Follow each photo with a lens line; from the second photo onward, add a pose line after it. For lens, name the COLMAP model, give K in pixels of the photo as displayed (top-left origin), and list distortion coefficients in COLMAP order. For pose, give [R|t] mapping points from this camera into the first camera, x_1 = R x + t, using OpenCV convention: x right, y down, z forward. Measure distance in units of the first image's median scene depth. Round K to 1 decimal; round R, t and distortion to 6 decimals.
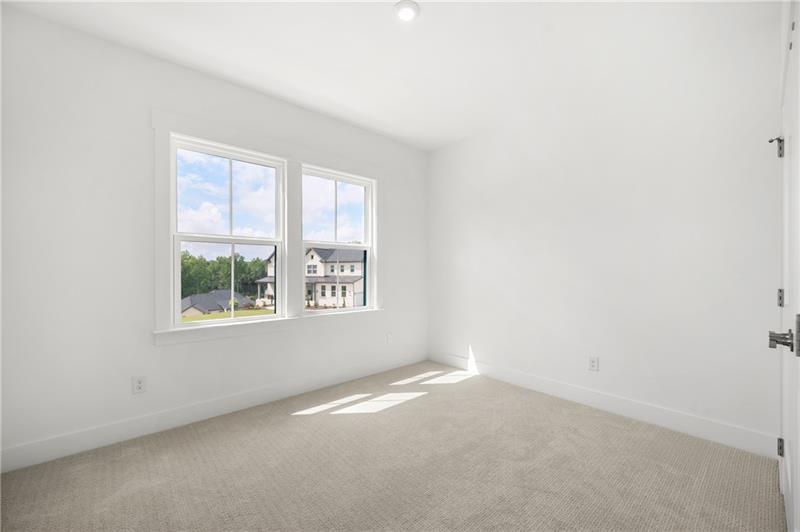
lens RADIAL K [[318.4, 0, 399.6], [0, 318.4, 269.7], [0, 0, 1]] dist [0.000548, -0.000089]
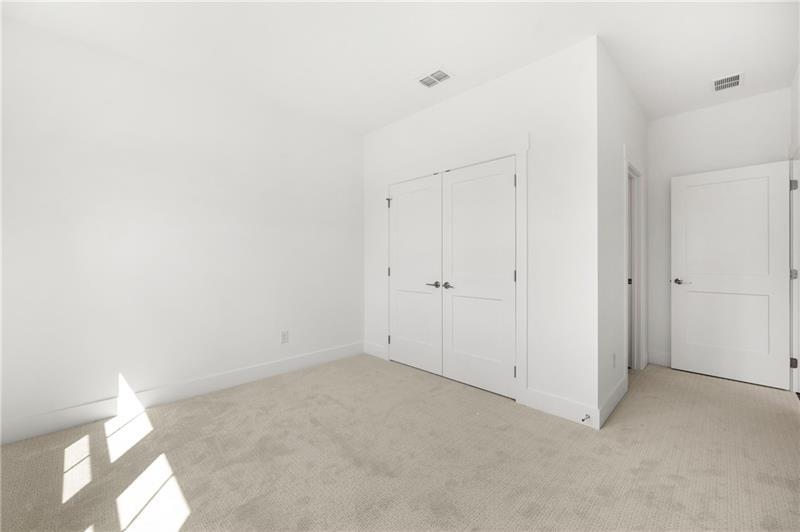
lens RADIAL K [[318.4, 0, 399.8], [0, 318.4, 263.0], [0, 0, 1]] dist [0.000548, -0.000089]
pose [[-0.069196, -0.002488, 0.997600, -0.535265], [-0.006055, 0.999980, 0.002074, 0.012136], [-0.997585, -0.005897, -0.069210, 0.569474]]
